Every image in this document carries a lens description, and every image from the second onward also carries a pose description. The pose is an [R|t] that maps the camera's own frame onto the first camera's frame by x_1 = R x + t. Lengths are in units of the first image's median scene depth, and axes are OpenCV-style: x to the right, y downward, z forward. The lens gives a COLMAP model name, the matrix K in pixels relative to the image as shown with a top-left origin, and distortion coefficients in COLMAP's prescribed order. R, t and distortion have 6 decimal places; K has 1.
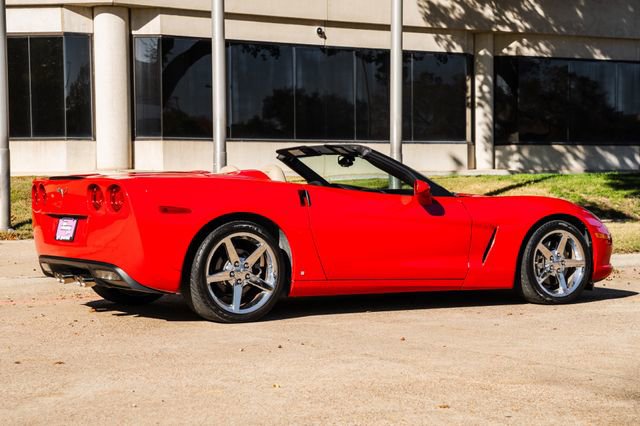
lens RADIAL K [[1232.7, 0, 320.0], [0, 1232.7, 213.0], [0, 0, 1]] dist [0.291147, 0.210024]
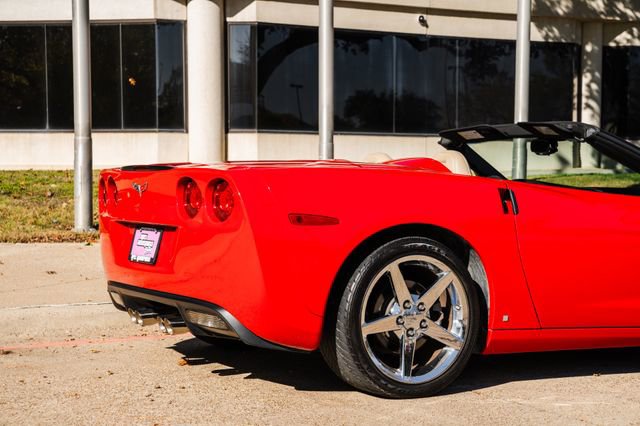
lens RADIAL K [[1165.8, 0, 338.4], [0, 1165.8, 215.4], [0, 0, 1]] dist [0.292364, 0.171285]
pose [[0.998724, 0.009868, -0.049532, -0.061437], [-0.009537, 0.999931, 0.006910, -0.007090], [0.049597, -0.006429, 0.998749, 0.333822]]
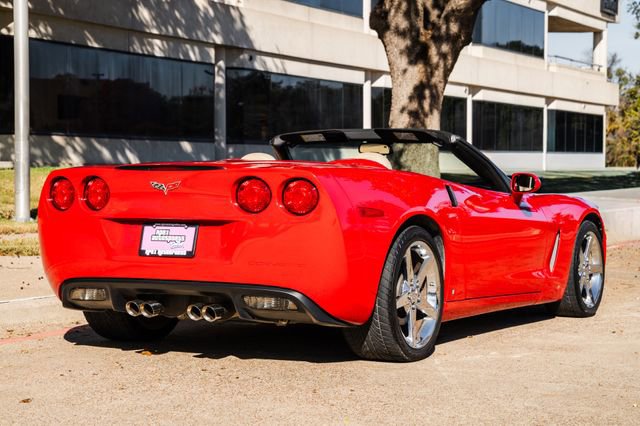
lens RADIAL K [[1288.8, 0, 301.5], [0, 1288.8, 200.1], [0, 0, 1]] dist [0.321059, 0.136799]
pose [[0.886193, -0.002601, 0.463308, -0.416140], [0.005712, 0.999970, -0.005312, -0.004792], [-0.463280, 0.007354, 0.886181, 0.272512]]
